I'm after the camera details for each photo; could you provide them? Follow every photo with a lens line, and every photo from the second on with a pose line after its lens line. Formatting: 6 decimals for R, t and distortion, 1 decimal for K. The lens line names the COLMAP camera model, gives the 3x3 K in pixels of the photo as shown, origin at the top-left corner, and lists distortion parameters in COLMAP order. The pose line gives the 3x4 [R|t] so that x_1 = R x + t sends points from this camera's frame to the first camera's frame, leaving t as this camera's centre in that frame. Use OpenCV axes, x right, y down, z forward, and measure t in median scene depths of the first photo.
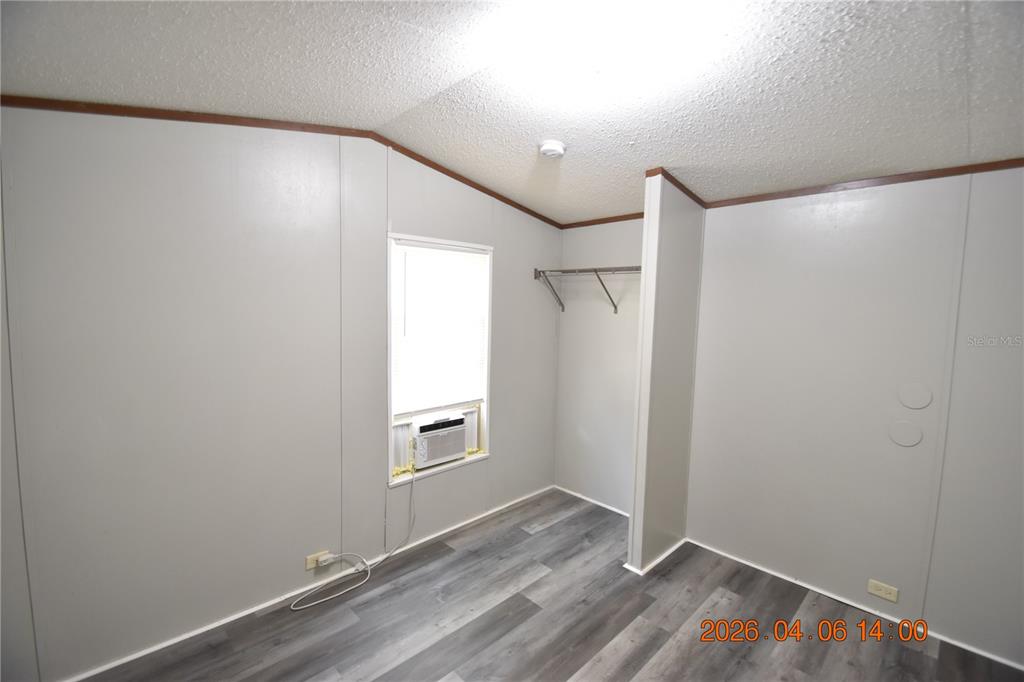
lens RADIAL K [[447.8, 0, 512.7], [0, 447.8, 340.1], [0, 0, 1]] dist [-0.004281, -0.007838]
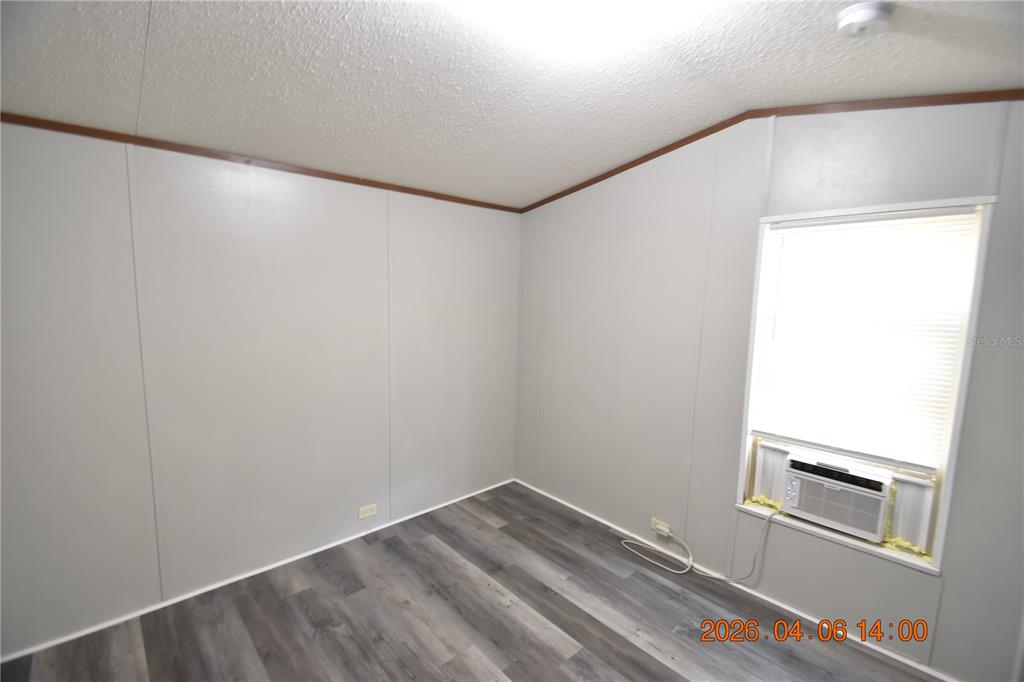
lens RADIAL K [[447.8, 0, 509.9], [0, 447.8, 342.1], [0, 0, 1]] dist [-0.004281, -0.007838]
pose [[-0.036082, 0.084805, -0.995744, 0.619173], [-0.105494, 0.990502, 0.088181, -0.027228], [0.993765, 0.108227, -0.026793, 0.566809]]
